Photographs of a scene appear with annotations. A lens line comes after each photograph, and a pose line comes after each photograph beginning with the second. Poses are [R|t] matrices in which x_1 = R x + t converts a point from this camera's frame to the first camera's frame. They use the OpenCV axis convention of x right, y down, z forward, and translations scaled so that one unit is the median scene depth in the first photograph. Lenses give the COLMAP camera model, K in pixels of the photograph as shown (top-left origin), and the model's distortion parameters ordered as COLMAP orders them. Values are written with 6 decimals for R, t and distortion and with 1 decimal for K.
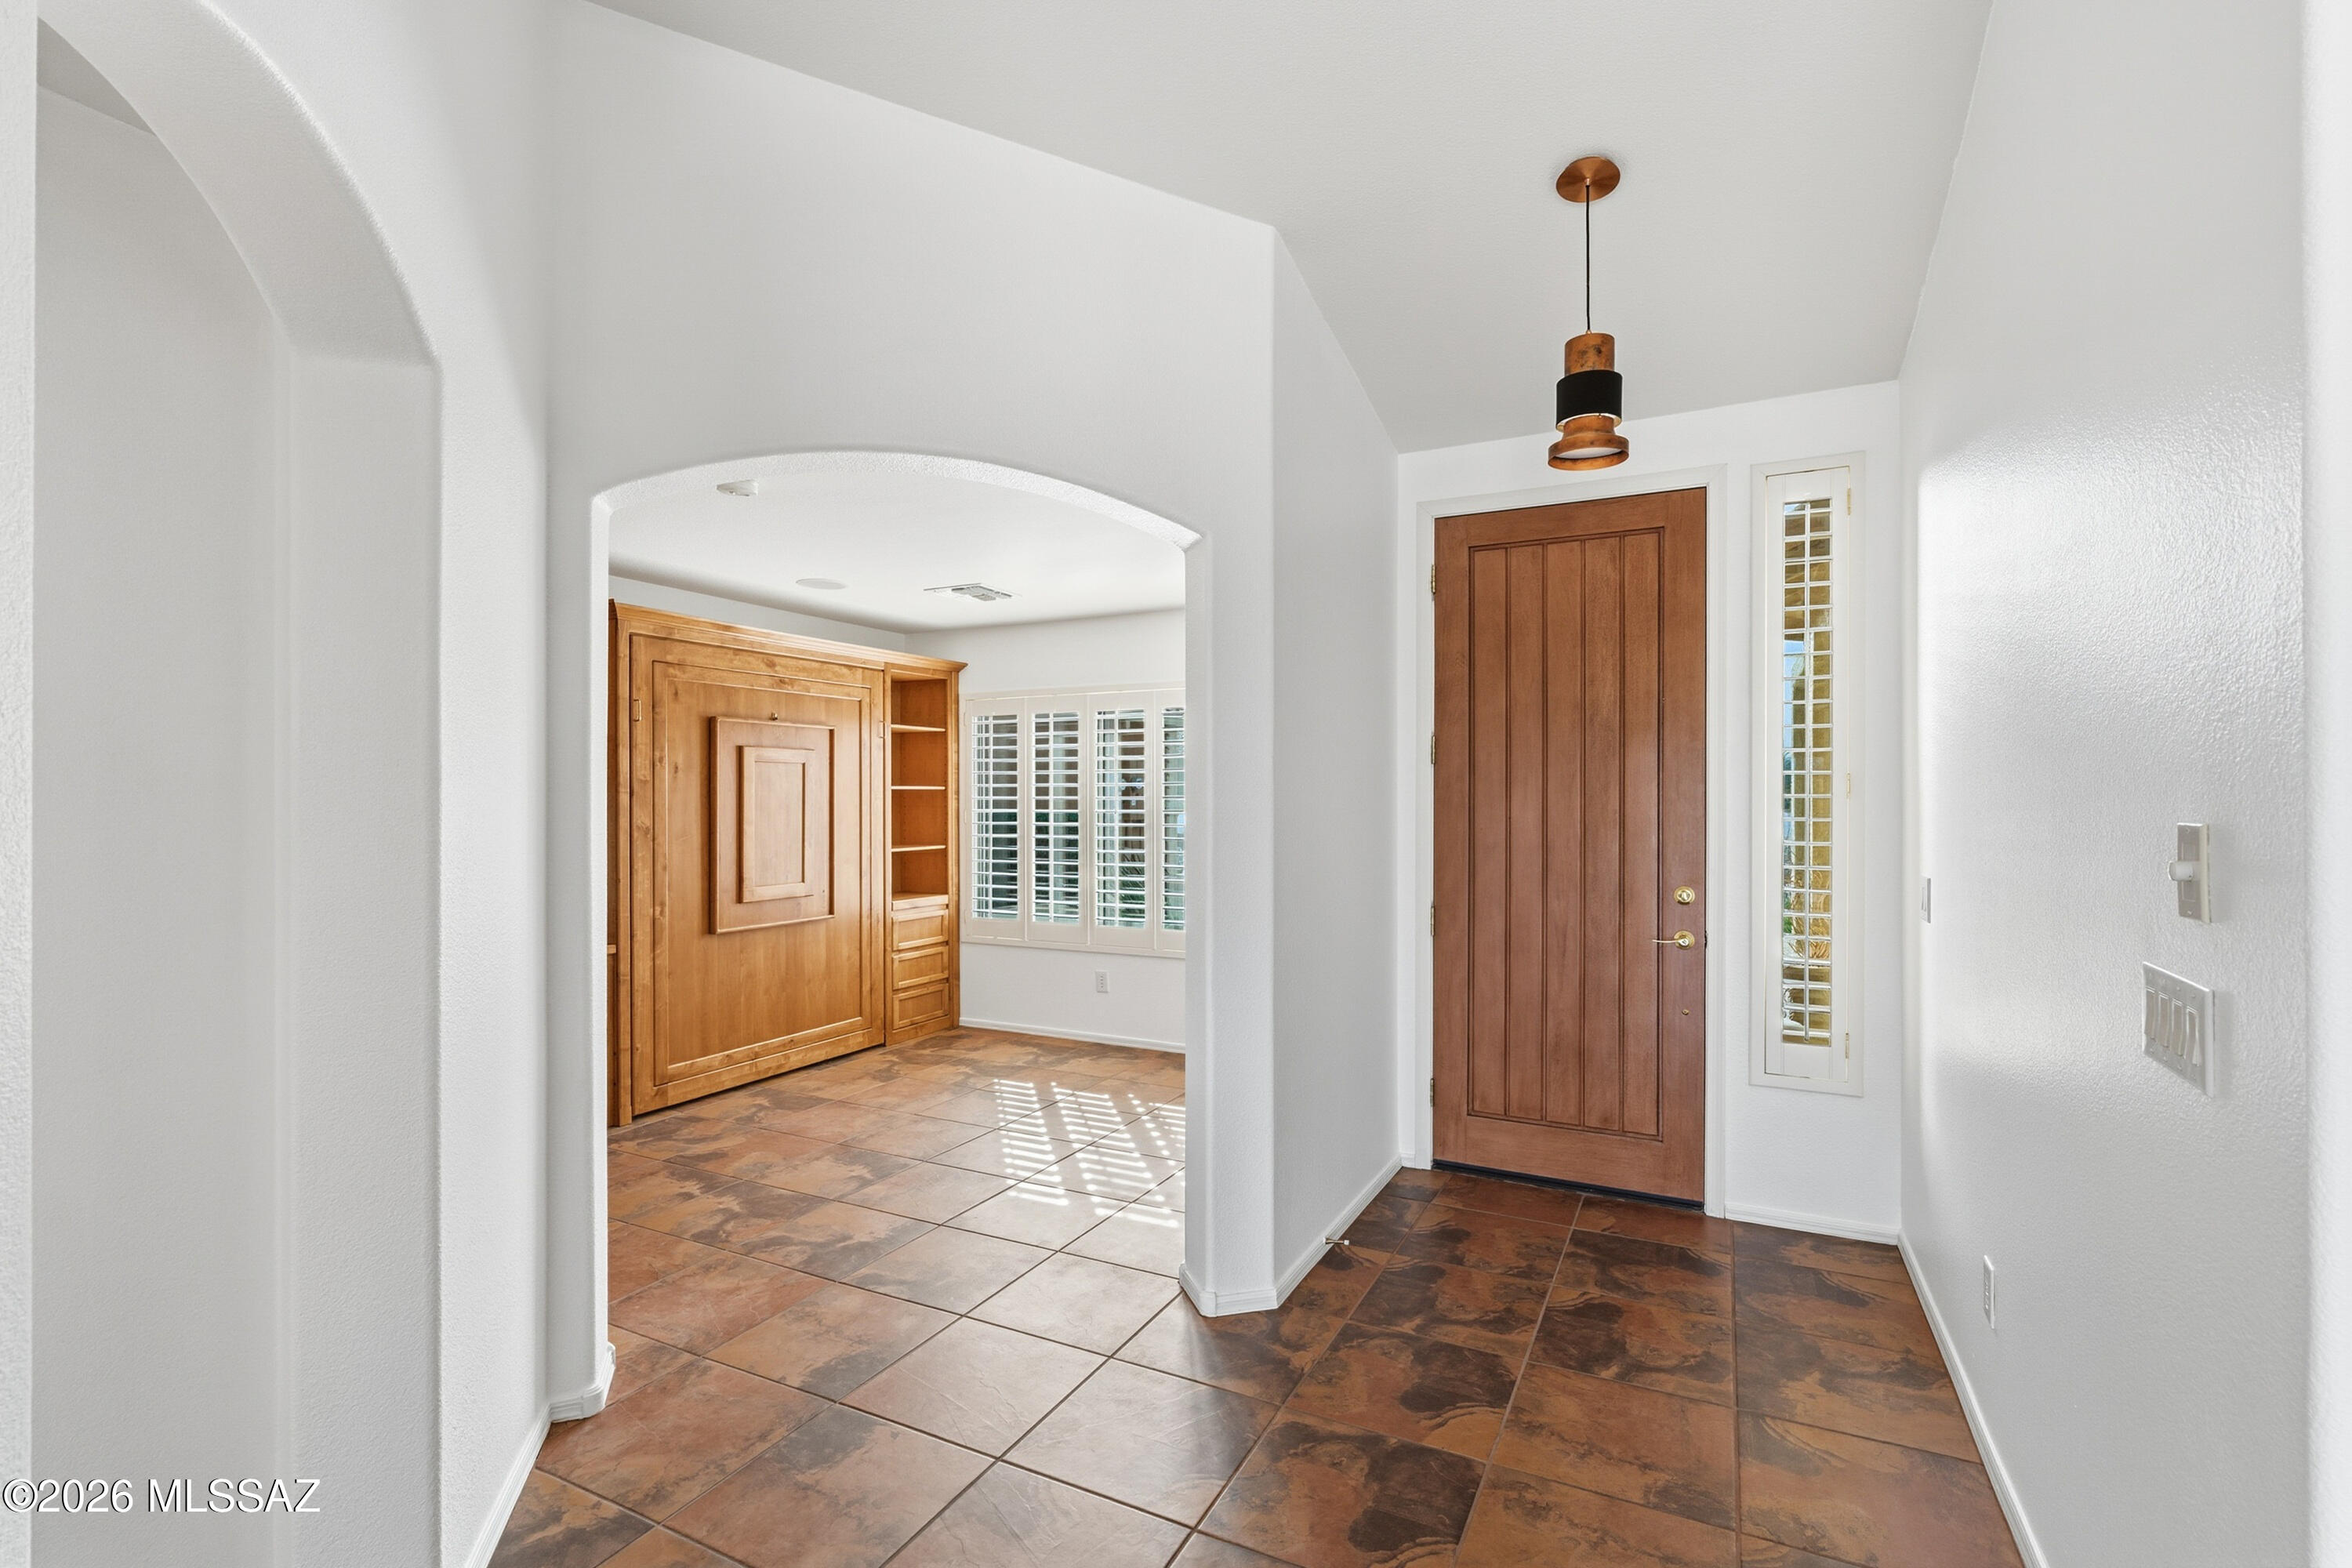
lens RADIAL K [[1065.7, 0, 1162.9], [0, 1065.7, 792.5], [0, 0, 1]] dist [-0.009845, 0.003312]
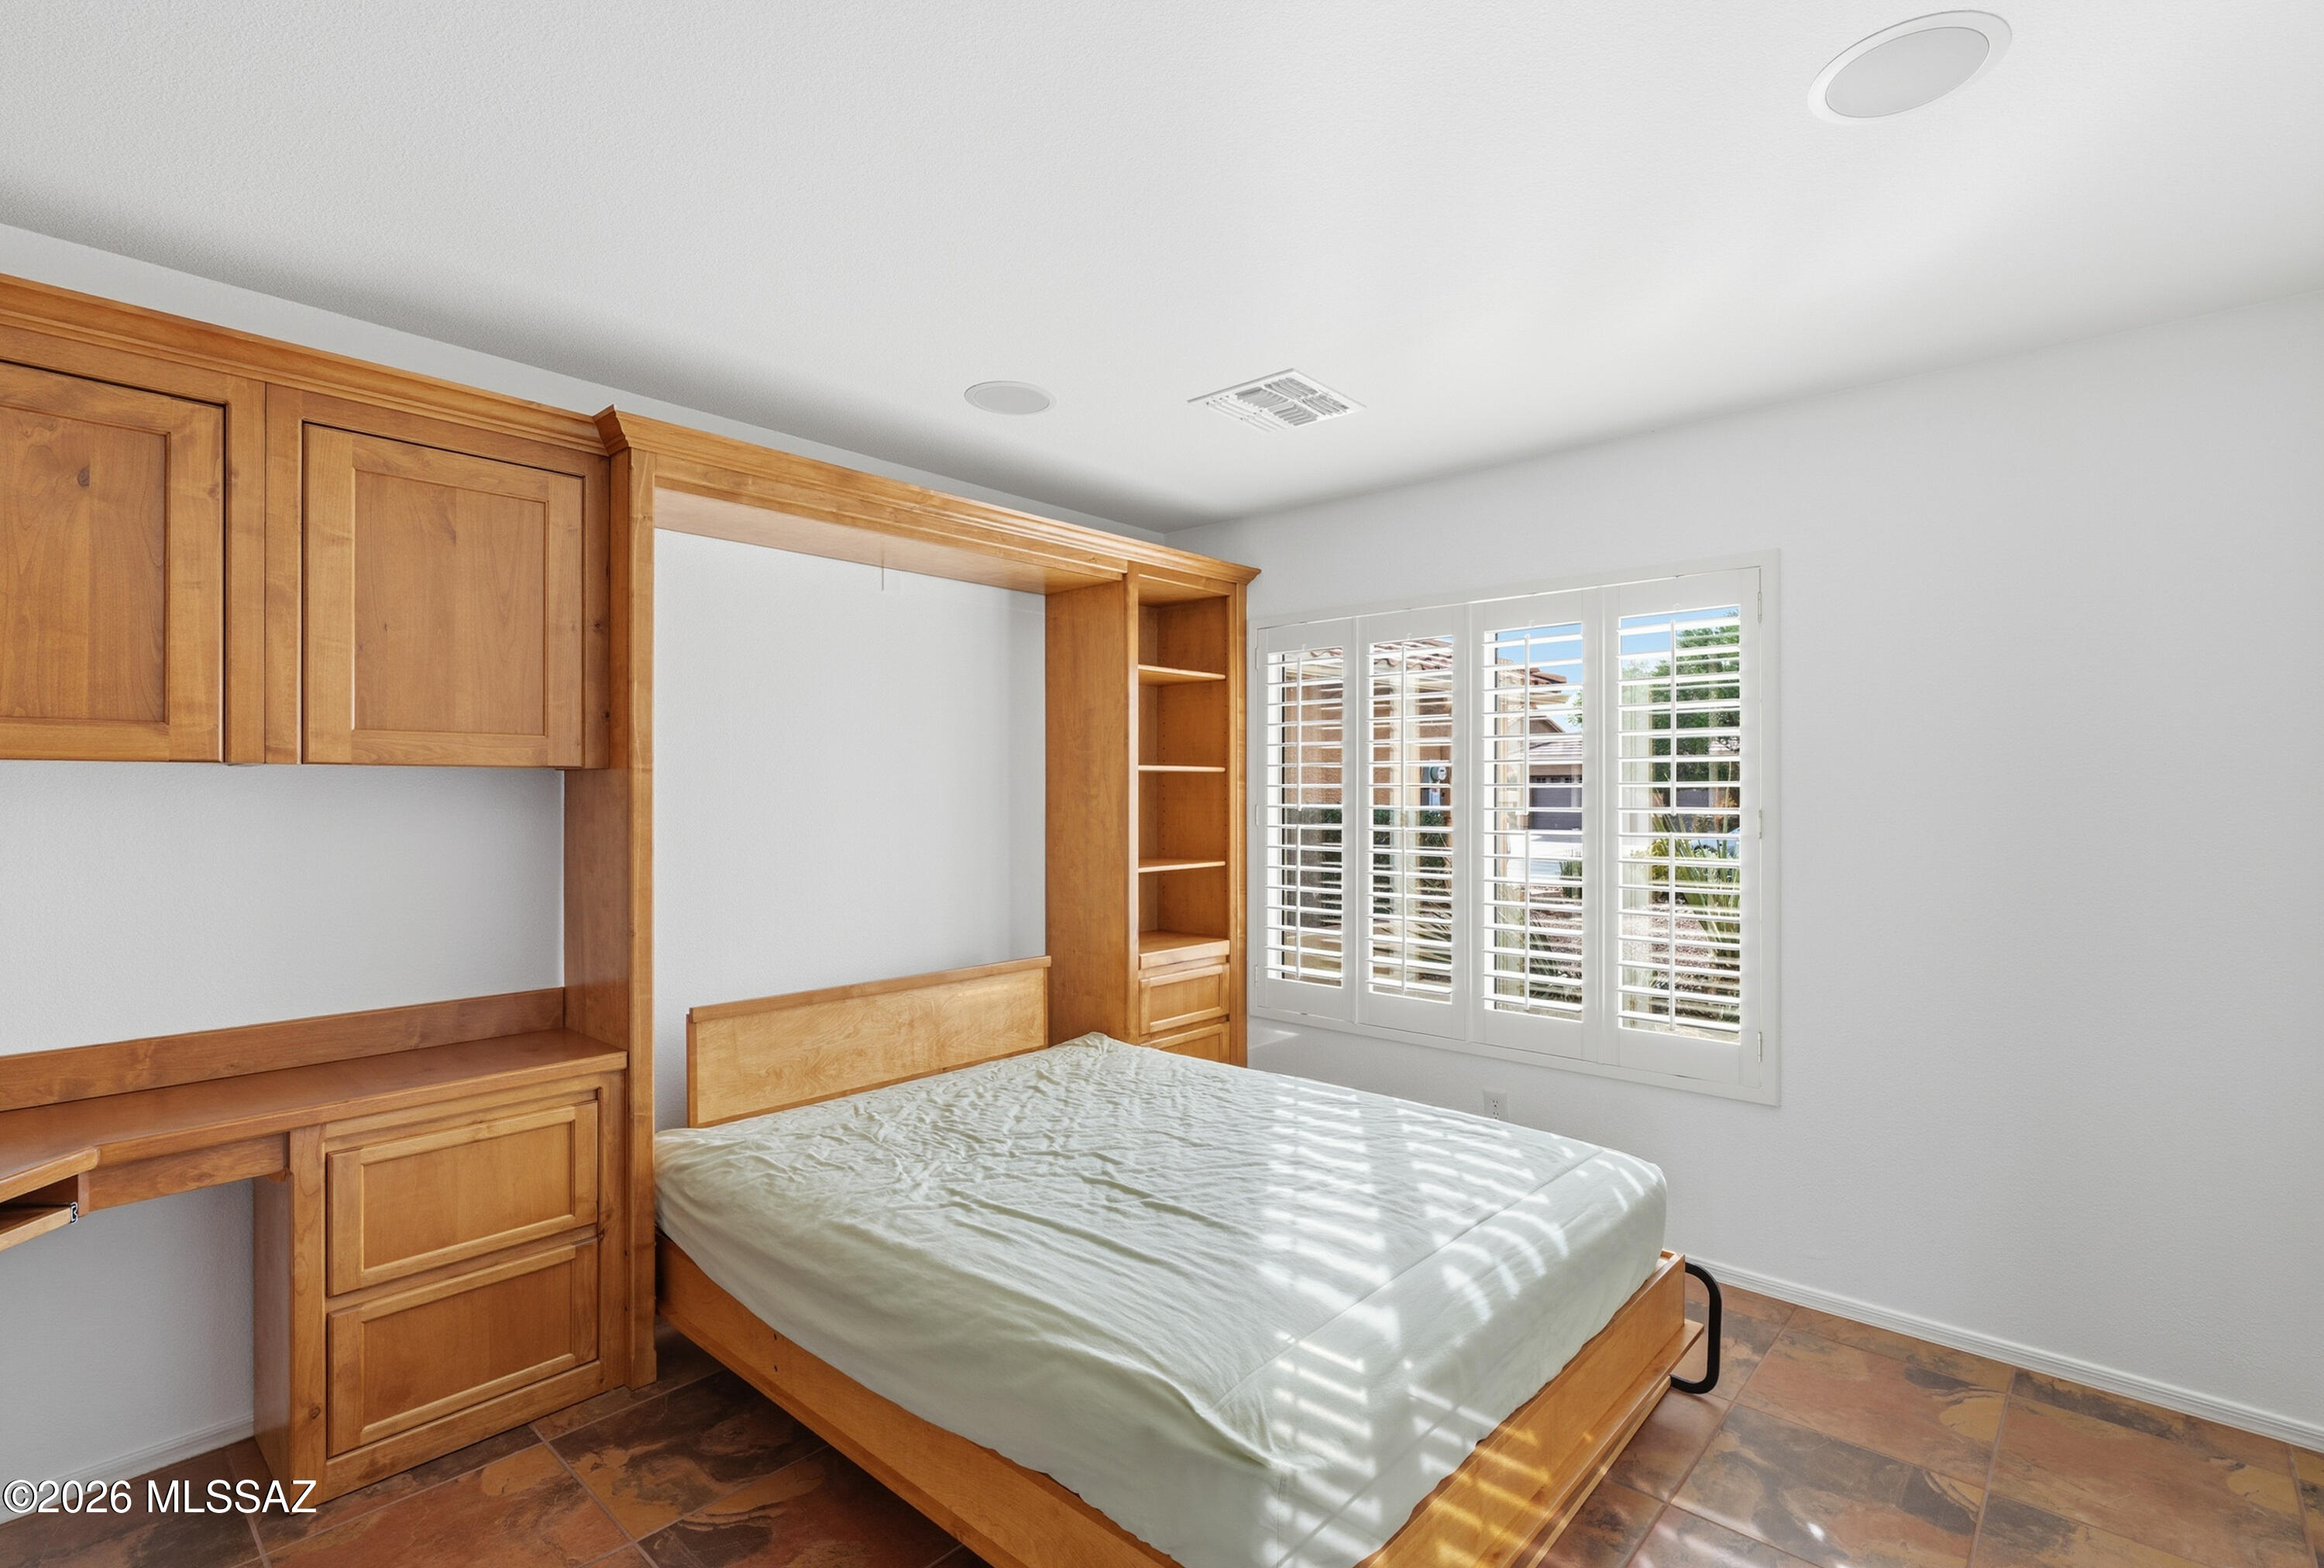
lens RADIAL K [[1053.0, 0, 1189.3], [0, 1053.0, 789.5], [0, 0, 1]] dist [-0.009845, 0.003312]
pose [[0.973037, 0.001904, -0.230643, -0.099493], [-0.001239, 0.999995, 0.003027, 0.006967], [0.230648, -0.002660, 0.973034, 0.476892]]
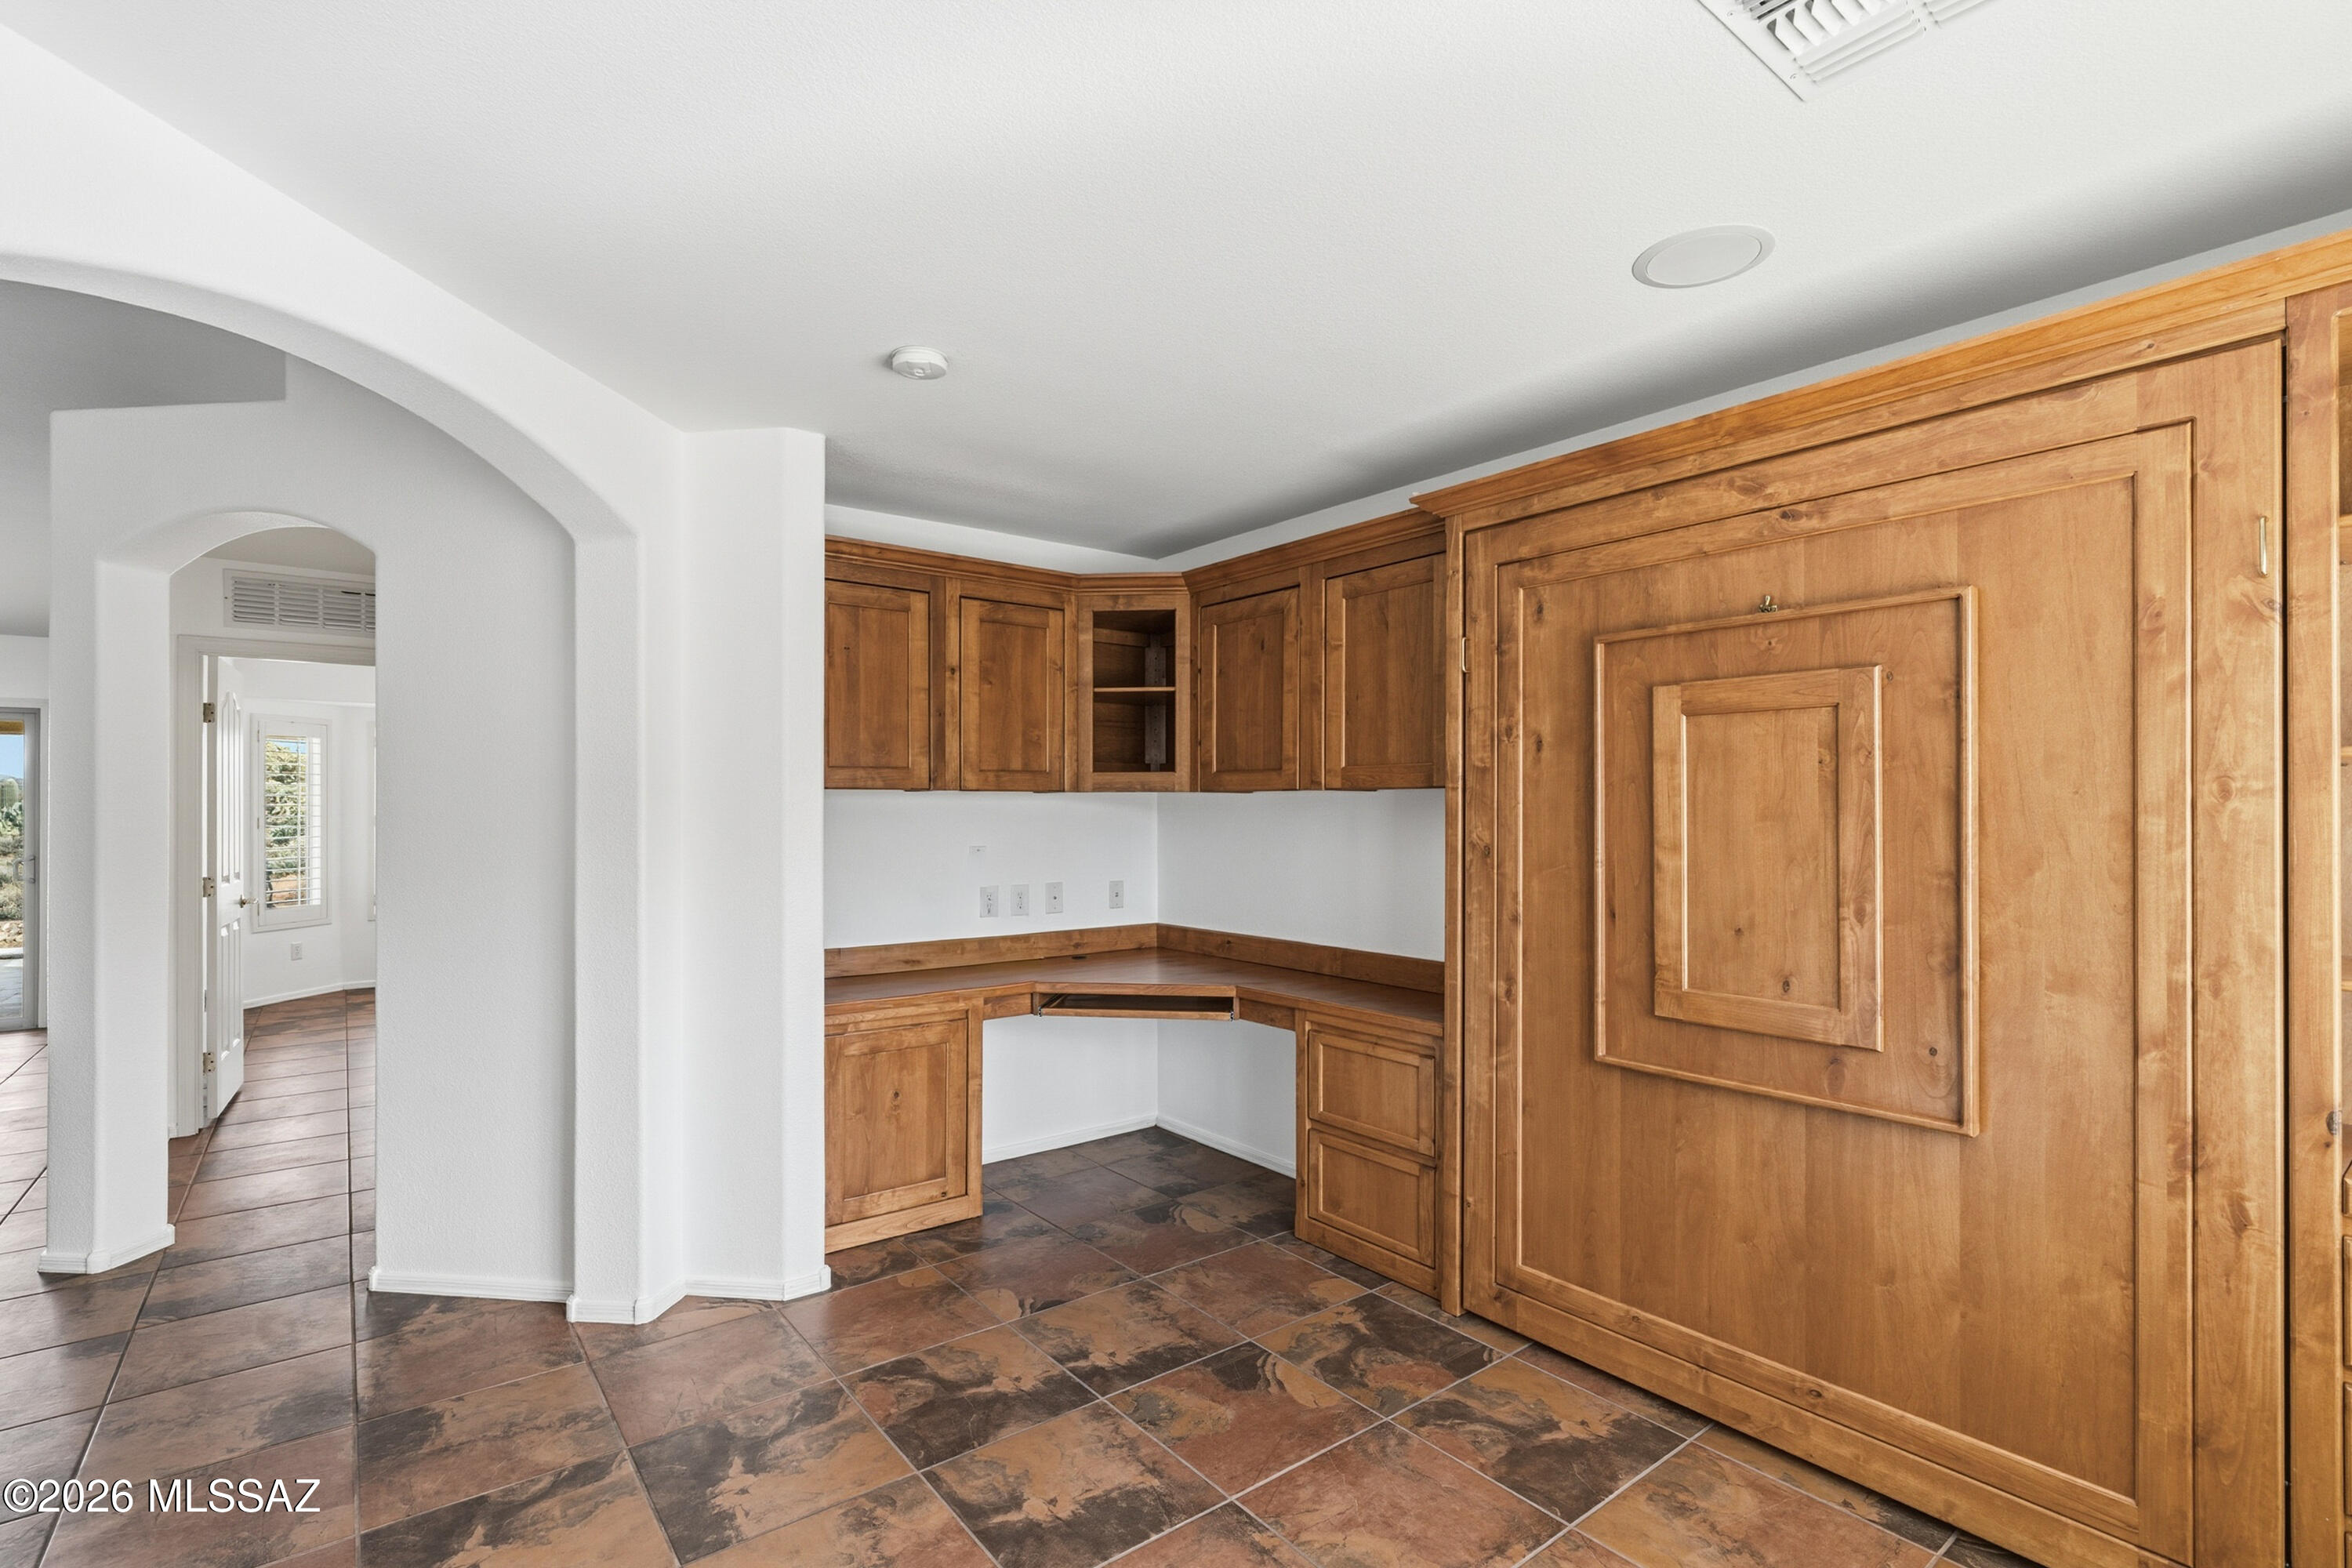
lens RADIAL K [[1065.7, 0, 1154.8], [0, 1065.7, 808.3], [0, 0, 1]] dist [-0.009845, 0.003312]
pose [[-0.410221, 0.000407, -0.911986, 0.125264], [0.003612, 0.999993, -0.001179, 0.010486], [0.911979, -0.003778, -0.410219, 0.959553]]
